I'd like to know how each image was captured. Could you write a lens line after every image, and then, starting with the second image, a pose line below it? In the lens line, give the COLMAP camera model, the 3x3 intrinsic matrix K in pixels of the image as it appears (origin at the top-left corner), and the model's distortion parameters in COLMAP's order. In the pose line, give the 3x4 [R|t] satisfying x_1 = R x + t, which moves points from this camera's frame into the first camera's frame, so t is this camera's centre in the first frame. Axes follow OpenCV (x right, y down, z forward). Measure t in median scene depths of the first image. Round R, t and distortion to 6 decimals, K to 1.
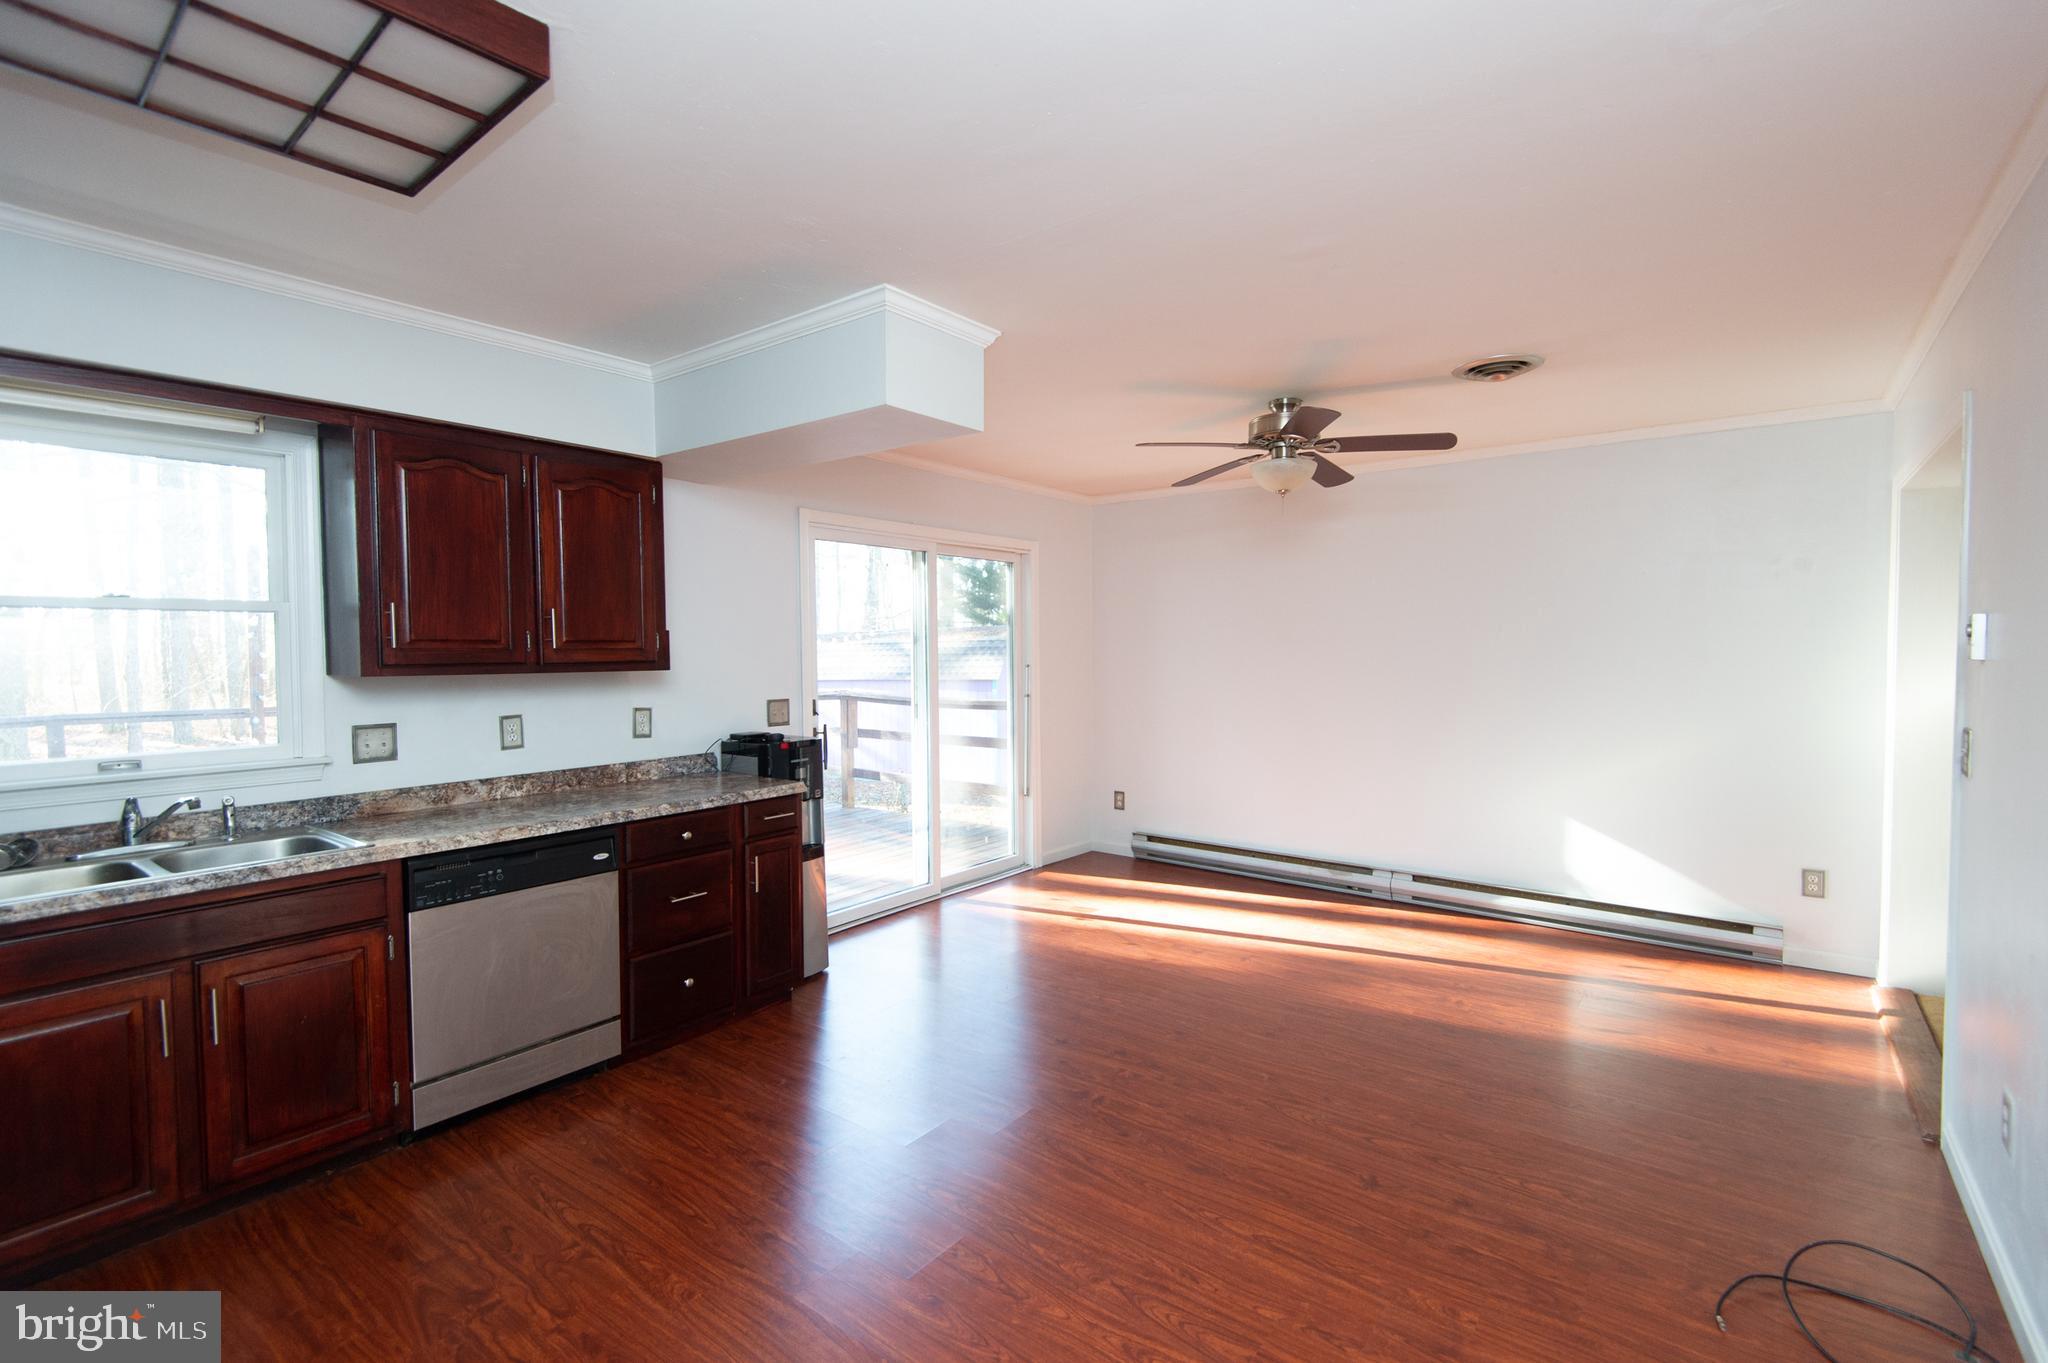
lens RADIAL K [[926.3, 0, 1026.3], [0, 926.3, 680.3], [0, 0, 1]] dist [0.046283, -0.029733]
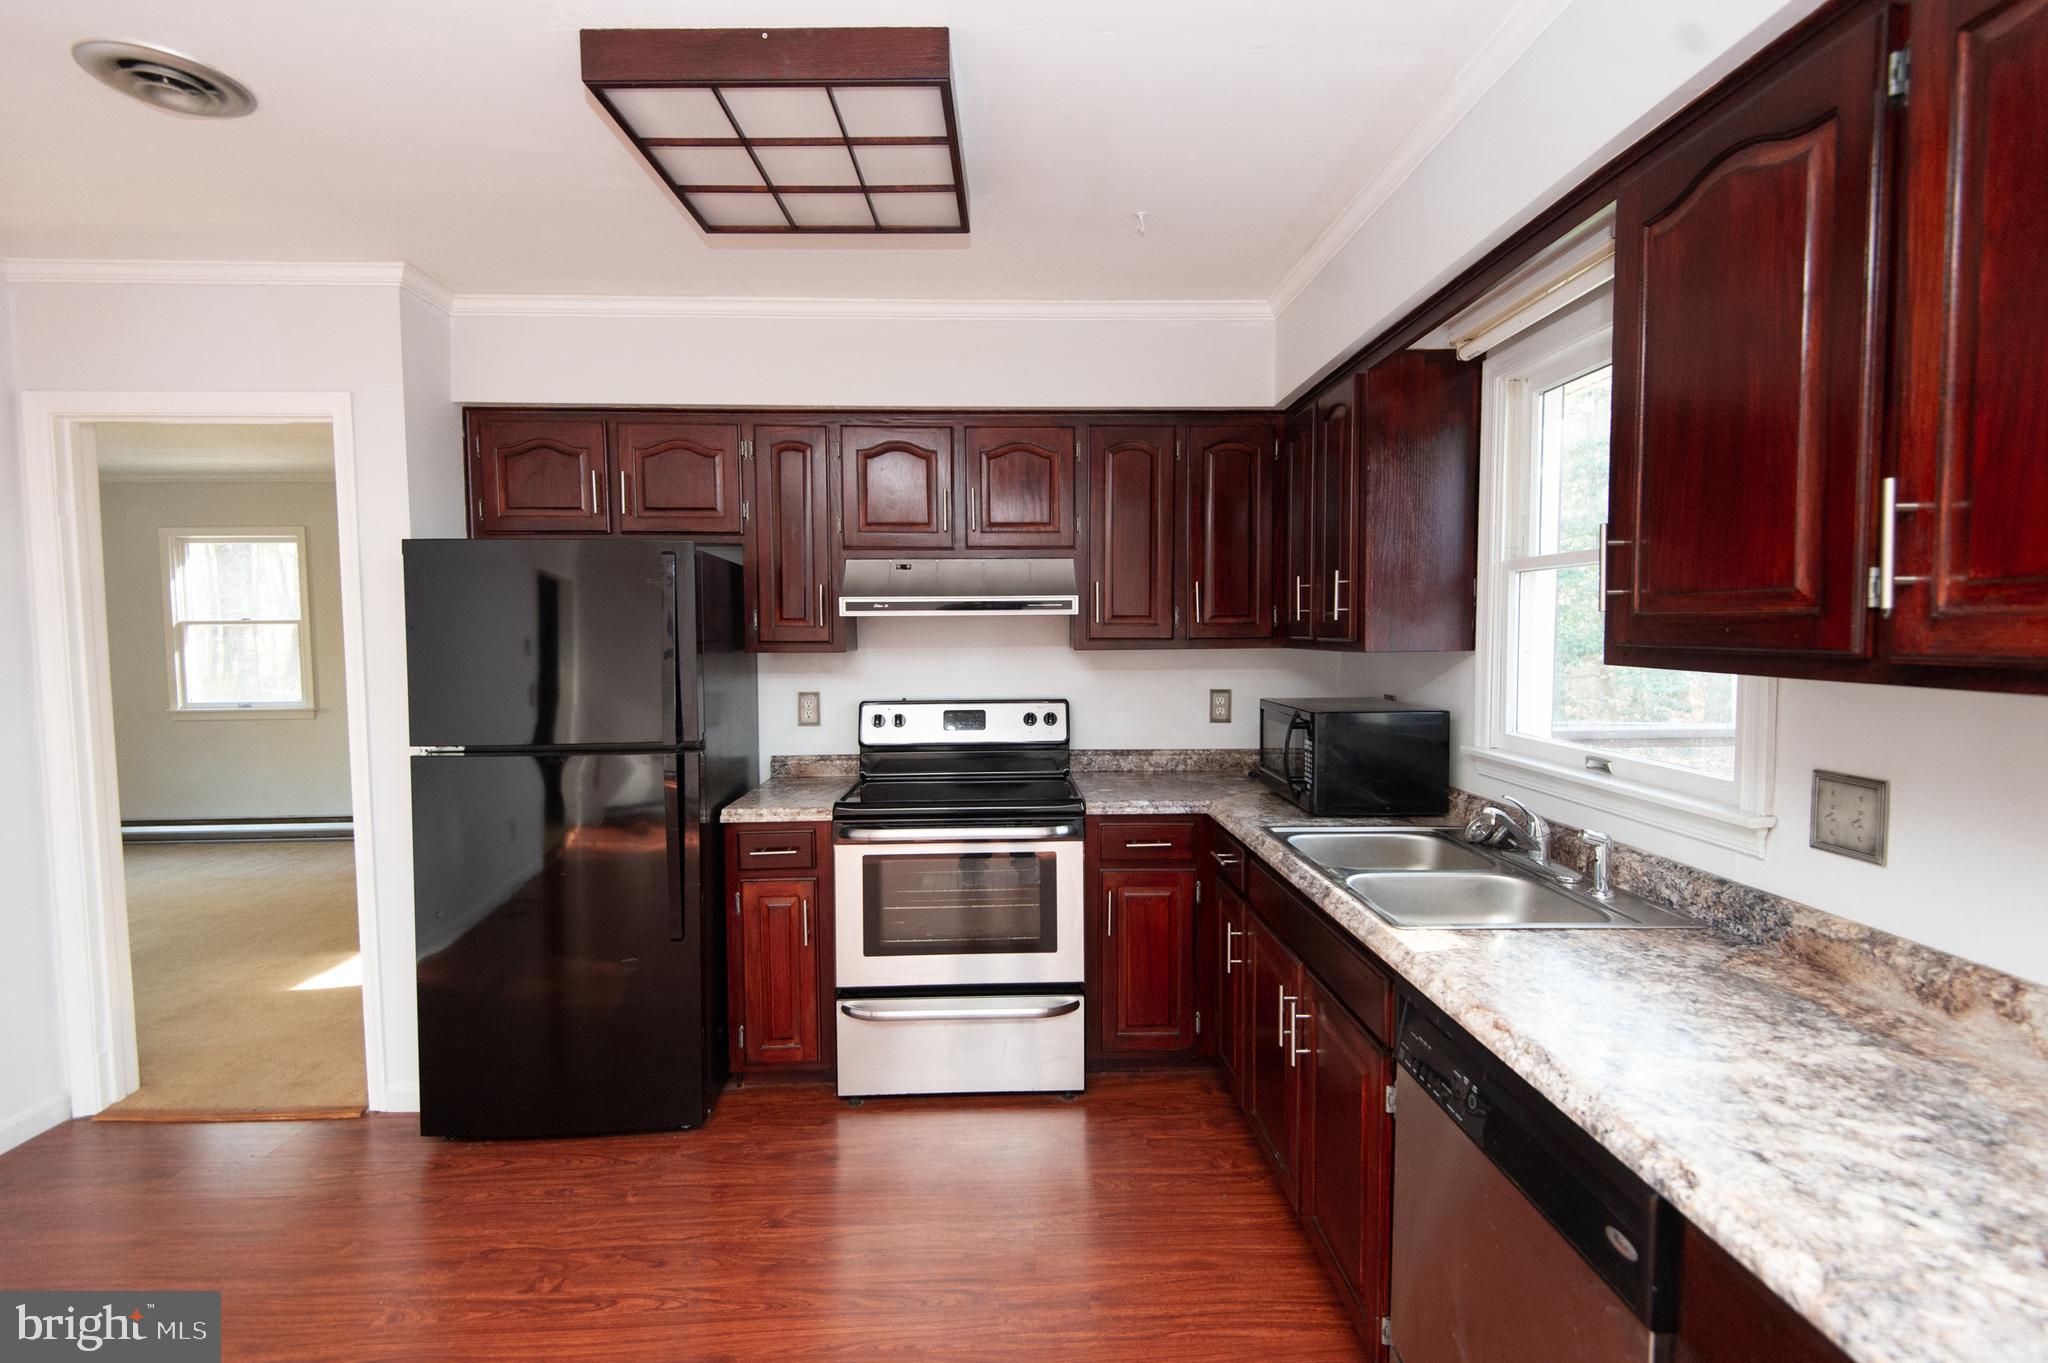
lens RADIAL K [[926.3, 0, 1026.3], [0, 926.3, 680.3], [0, 0, 1]] dist [0.046283, -0.029733]
pose [[-0.768520, 0.048915, -0.637953, -0.071901], [-0.013034, 0.995670, 0.092045, -0.027804], [0.639692, 0.079053, -0.764555, 0.840616]]
